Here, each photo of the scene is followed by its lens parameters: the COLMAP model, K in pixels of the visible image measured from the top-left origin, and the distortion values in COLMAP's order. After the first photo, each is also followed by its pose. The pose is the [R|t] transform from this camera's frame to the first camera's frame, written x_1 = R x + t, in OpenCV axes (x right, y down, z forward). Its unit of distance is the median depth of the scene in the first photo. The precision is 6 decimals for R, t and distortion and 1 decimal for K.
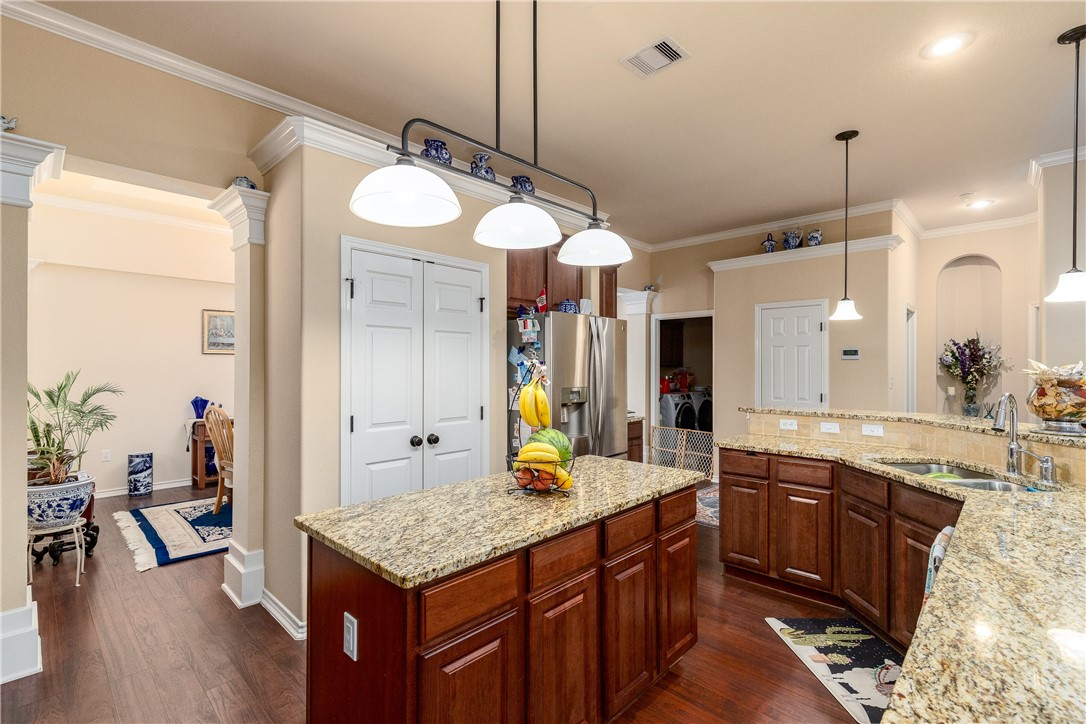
lens RADIAL K [[490.5, 0, 545.5], [0, 490.5, 368.2], [0, 0, 1]] dist [0.001421, 0.000095]
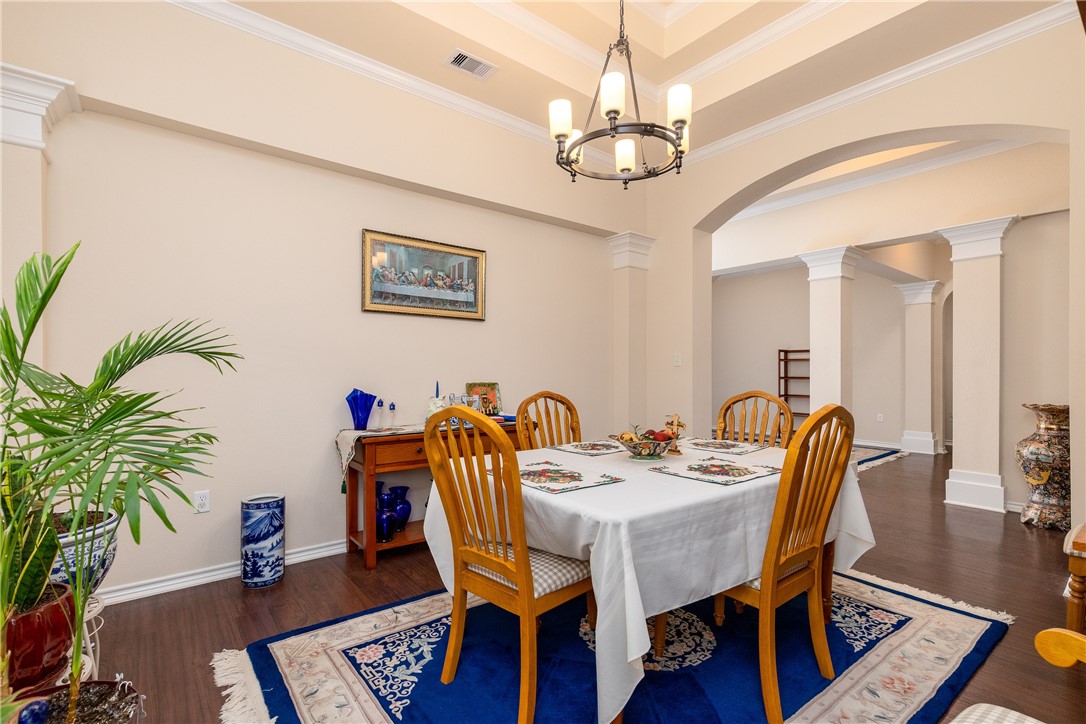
lens RADIAL K [[494.0, 0, 542.9], [0, 494.0, 375.6], [0, 0, 1]] dist [0.002770, 0.000295]
pose [[0.989603, 0.001971, -0.143811, -0.474587], [-0.001686, 0.999996, 0.002108, 0.045821], [0.143815, -0.001844, 0.989603, 0.546452]]
